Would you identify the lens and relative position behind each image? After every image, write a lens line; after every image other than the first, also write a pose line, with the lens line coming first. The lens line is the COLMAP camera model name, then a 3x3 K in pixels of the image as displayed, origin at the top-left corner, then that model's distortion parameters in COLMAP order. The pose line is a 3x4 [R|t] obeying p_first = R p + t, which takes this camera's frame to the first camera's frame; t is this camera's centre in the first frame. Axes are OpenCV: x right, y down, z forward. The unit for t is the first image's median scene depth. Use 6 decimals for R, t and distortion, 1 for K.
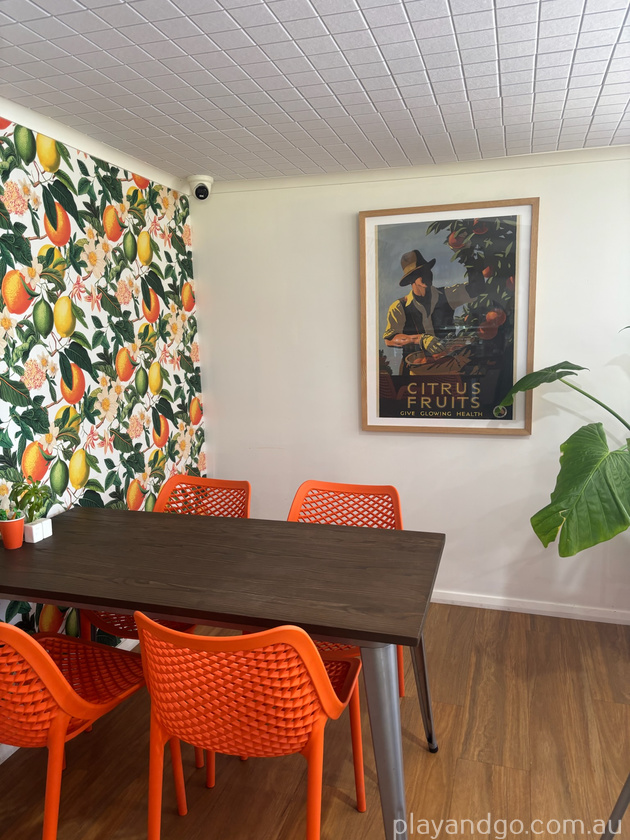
lens RADIAL K [[632.5, 0, 307.9], [0, 632.5, 435.1], [0, 0, 1]] dist [0.021365, 0.003328]
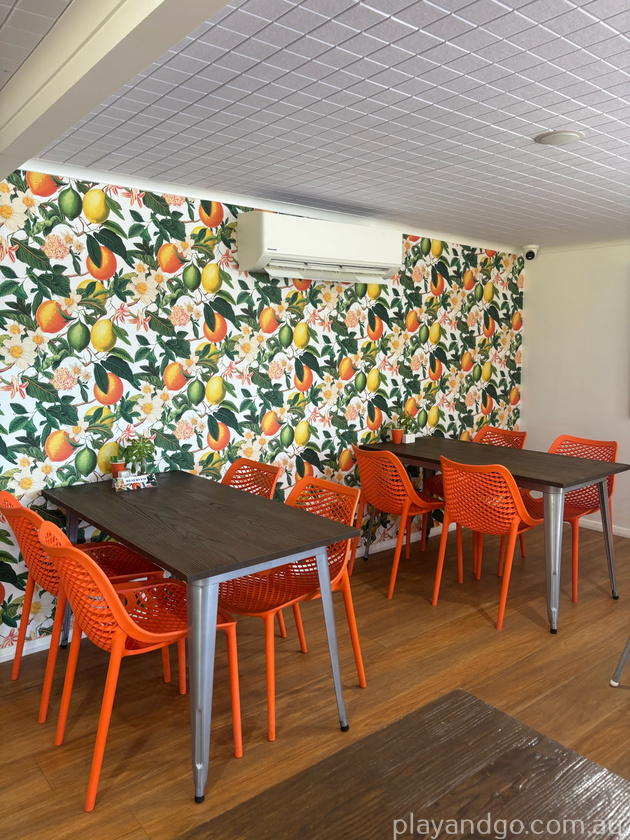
lens RADIAL K [[632.5, 0, 314.4], [0, 632.5, 419.6], [0, 0, 1]] dist [0.021365, 0.003328]
pose [[0.832854, 0.087091, -0.546598, 0.306488], [-0.113390, 0.993445, -0.014484, 0.112098], [0.541753, 0.074042, 0.837270, -0.620787]]
